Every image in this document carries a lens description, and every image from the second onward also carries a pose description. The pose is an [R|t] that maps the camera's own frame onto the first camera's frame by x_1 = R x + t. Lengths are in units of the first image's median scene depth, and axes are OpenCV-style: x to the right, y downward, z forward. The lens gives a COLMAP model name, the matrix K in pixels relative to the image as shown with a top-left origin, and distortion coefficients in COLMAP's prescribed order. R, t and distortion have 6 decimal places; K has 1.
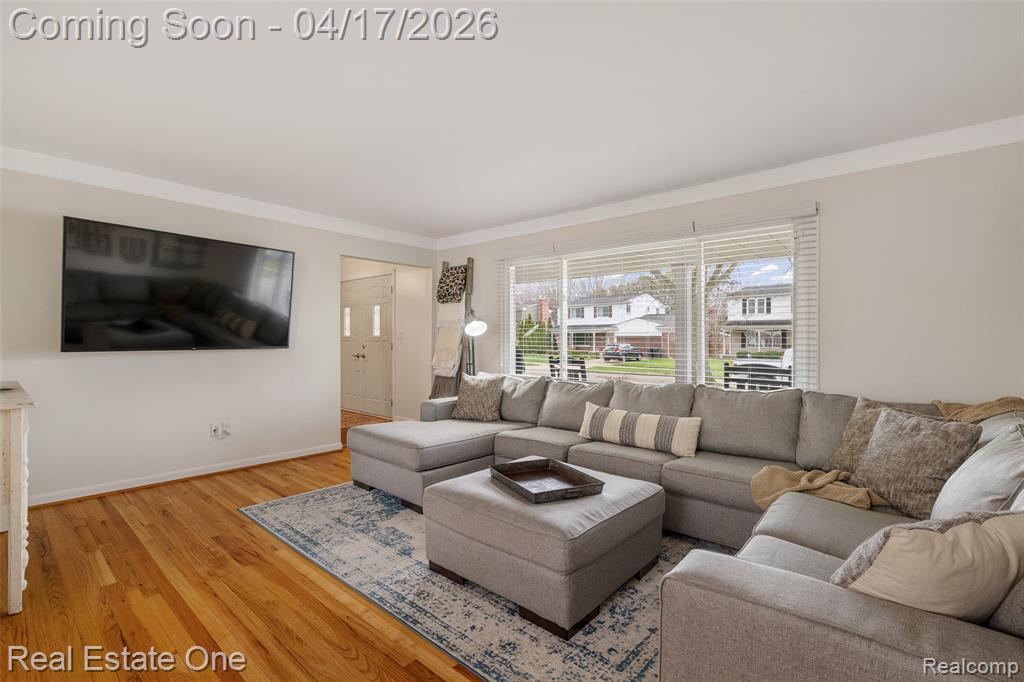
lens RADIAL K [[462.5, 0, 510.5], [0, 462.5, 345.5], [0, 0, 1]] dist [-0.003363, -0.000507]
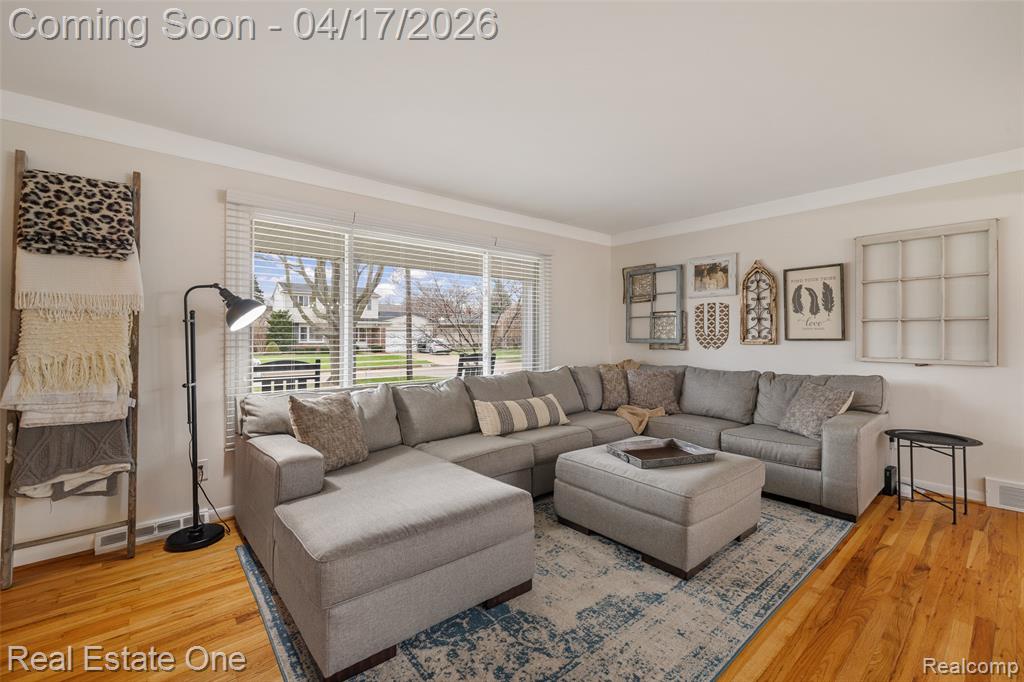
lens RADIAL K [[428.5, 0, 513.1], [0, 428.5, 341.0], [0, 0, 1]] dist [0.002323, 0.000289]
pose [[0.150109, -0.015832, 0.988543, -0.930973], [0.017075, 0.999764, 0.013419, -0.020034], [-0.988522, 0.014865, 0.150344, 1.039275]]
